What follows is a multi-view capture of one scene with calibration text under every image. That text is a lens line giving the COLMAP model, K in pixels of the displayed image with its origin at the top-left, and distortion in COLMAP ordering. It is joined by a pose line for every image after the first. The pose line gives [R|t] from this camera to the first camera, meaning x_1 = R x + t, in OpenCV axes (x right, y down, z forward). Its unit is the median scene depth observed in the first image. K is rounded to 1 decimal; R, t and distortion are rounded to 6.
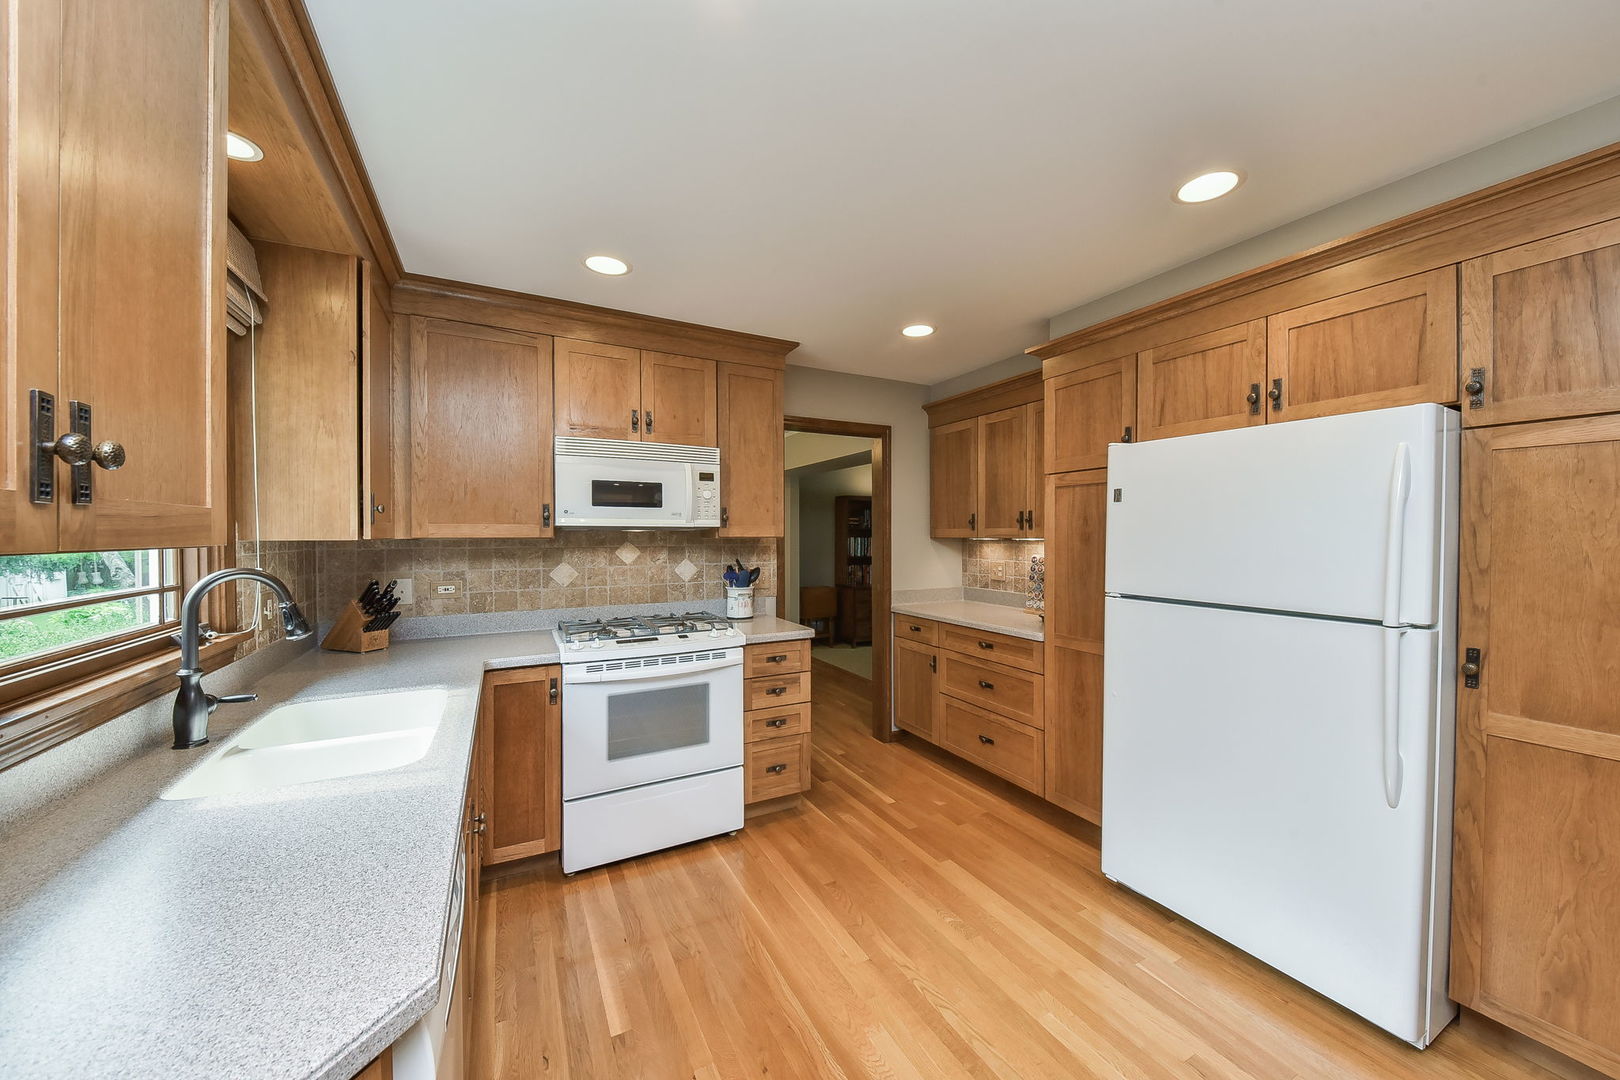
lens RADIAL K [[574.0, 0, 810.0], [0, 574.0, 540.0], [0, 0, 1]] dist [-0.001143, -0.000086]
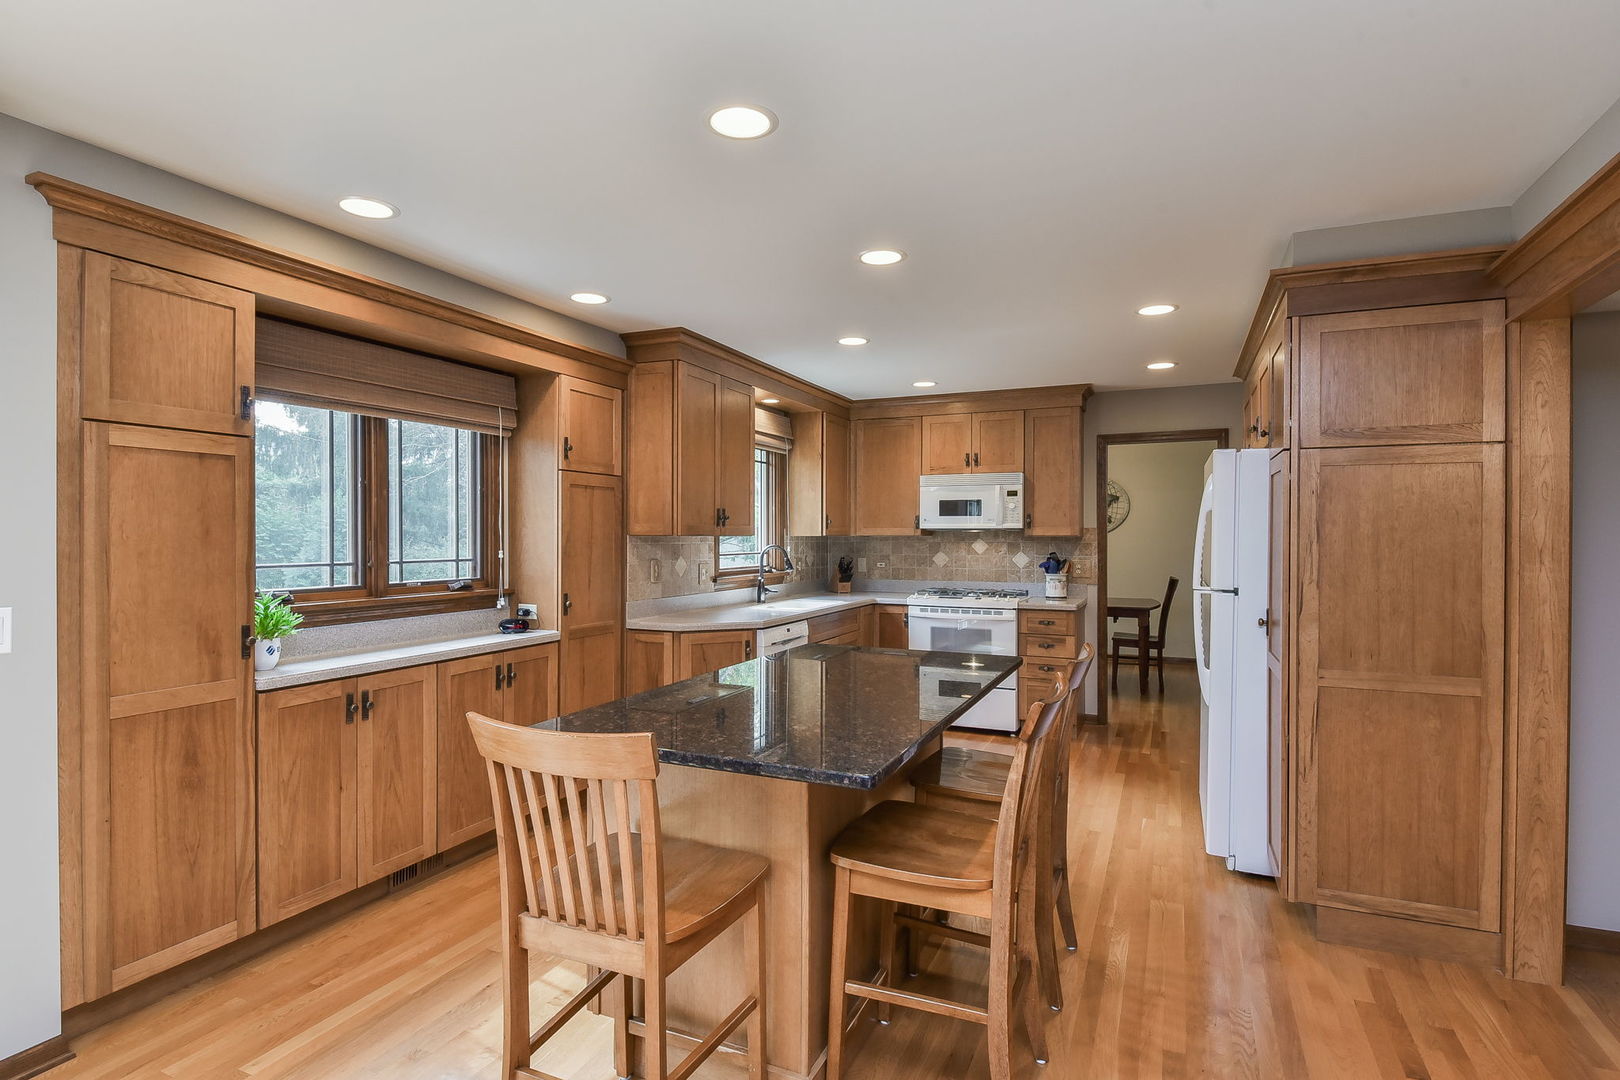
lens RADIAL K [[781.2, 0, 810.0], [0, 781.2, 540.0], [0, 0, 1]] dist [0.000390, -0.000033]
pose [[0.601723, 0.004297, -0.798694, 1.143604], [-0.008407, 0.999964, -0.000953, 0.013740], [0.798661, 0.007288, 0.601737, -0.617997]]
